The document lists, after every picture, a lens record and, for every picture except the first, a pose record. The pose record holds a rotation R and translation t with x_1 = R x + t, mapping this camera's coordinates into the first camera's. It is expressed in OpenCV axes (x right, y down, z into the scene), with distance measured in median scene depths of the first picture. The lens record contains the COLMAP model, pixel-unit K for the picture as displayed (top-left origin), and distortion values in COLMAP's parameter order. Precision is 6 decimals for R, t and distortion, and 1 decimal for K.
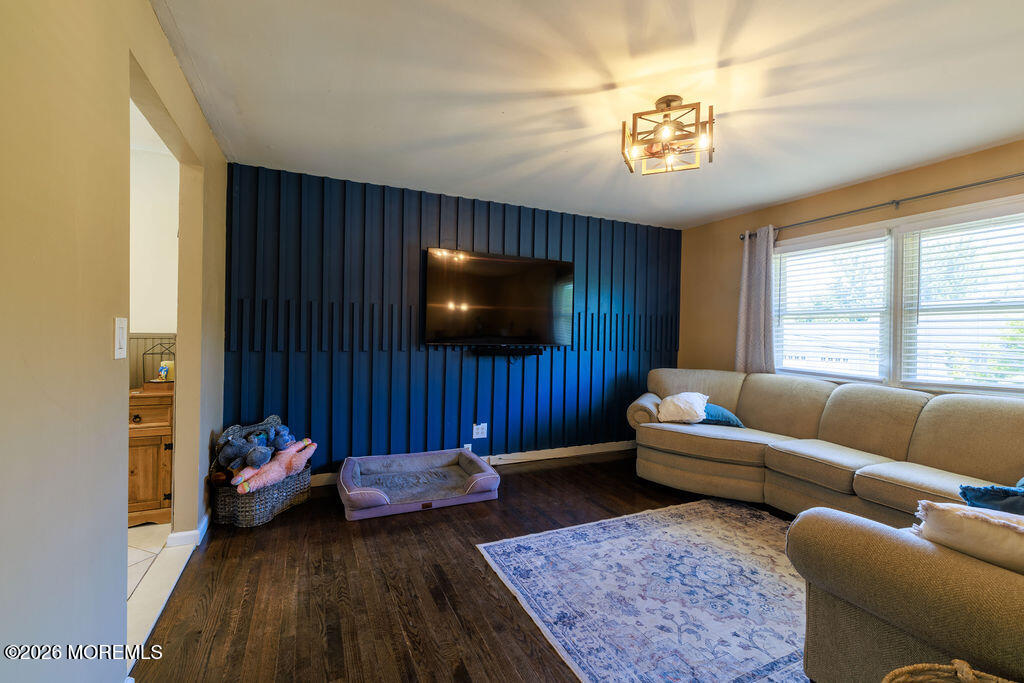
lens RADIAL K [[438.6, 0, 512.7], [0, 438.6, 338.4], [0, 0, 1]] dist [0.002725, 0.000639]
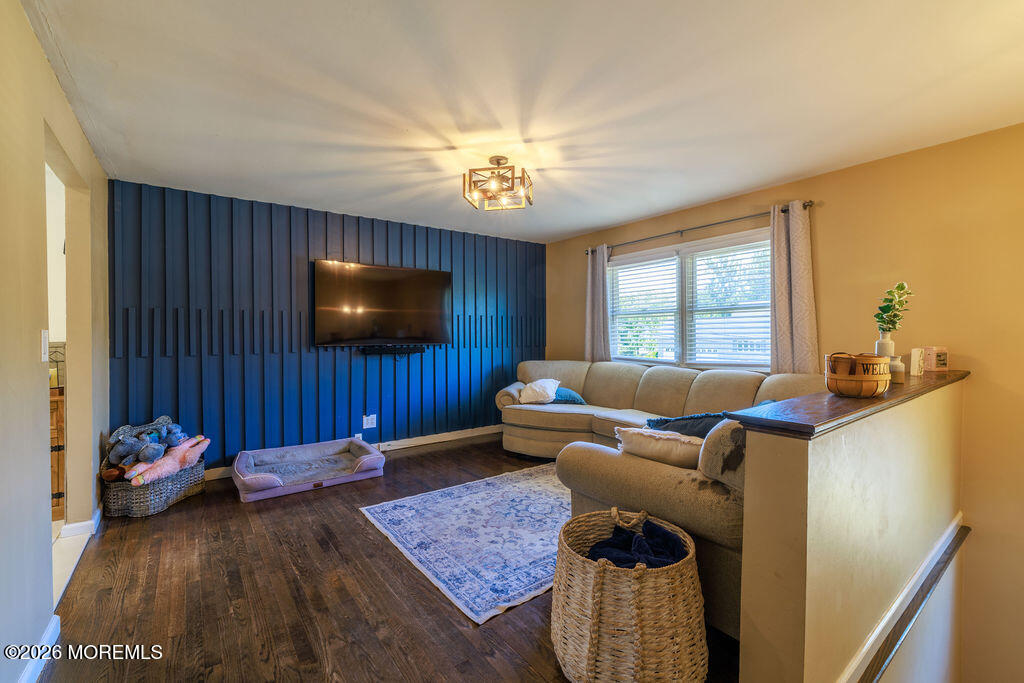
lens RADIAL K [[438.6, 0, 511.6], [0, 438.6, 338.0], [0, 0, 1]] dist [0.002725, 0.000639]
pose [[0.979597, -0.025227, 0.199384, 0.088394], [0.025306, 0.999677, 0.002156, 0.003904], [-0.199374, 0.002934, 0.979919, -0.251158]]
